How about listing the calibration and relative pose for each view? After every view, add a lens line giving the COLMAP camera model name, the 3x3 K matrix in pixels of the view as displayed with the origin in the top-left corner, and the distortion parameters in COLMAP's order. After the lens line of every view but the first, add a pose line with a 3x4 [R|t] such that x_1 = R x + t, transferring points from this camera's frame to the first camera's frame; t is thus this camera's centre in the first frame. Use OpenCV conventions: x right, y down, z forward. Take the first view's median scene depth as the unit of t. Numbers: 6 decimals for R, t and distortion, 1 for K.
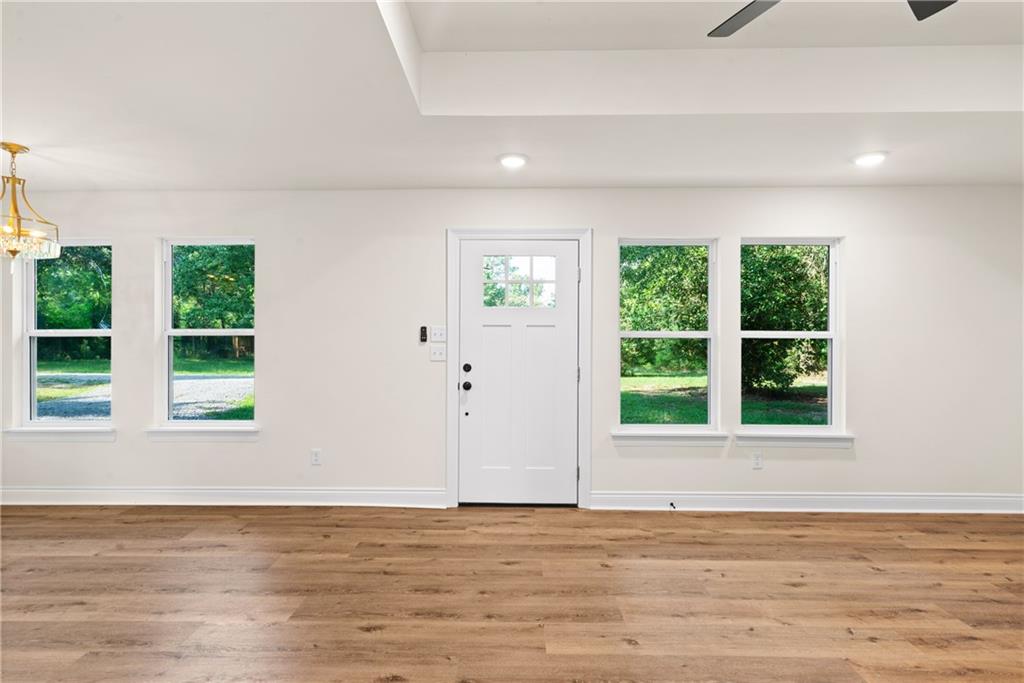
lens RADIAL K [[503.7, 0, 512.0], [0, 503.7, 341.5], [0, 0, 1]] dist [0.001972, 0.000144]
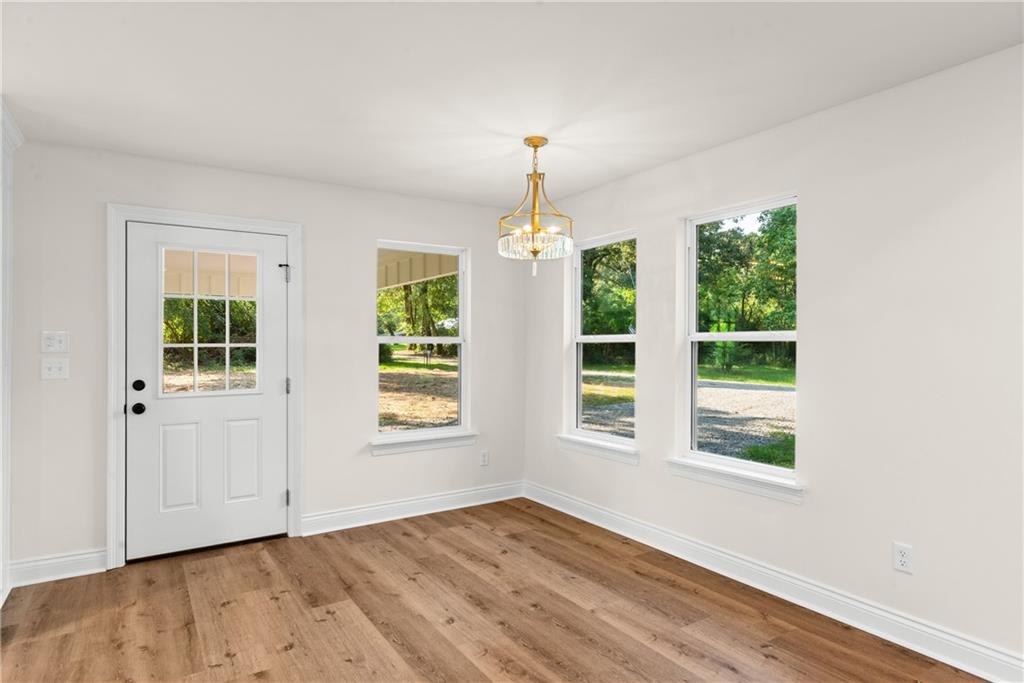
lens RADIAL K [[570.5, 0, 512.0], [0, 570.5, 341.5], [0, 0, 1]] dist [0.001650, 0.001495]
pose [[0.538802, -0.002703, -0.842428, -0.101440], [-0.006593, 0.999951, -0.007425, -0.003746], [0.842407, 0.009555, 0.538758, 0.337081]]
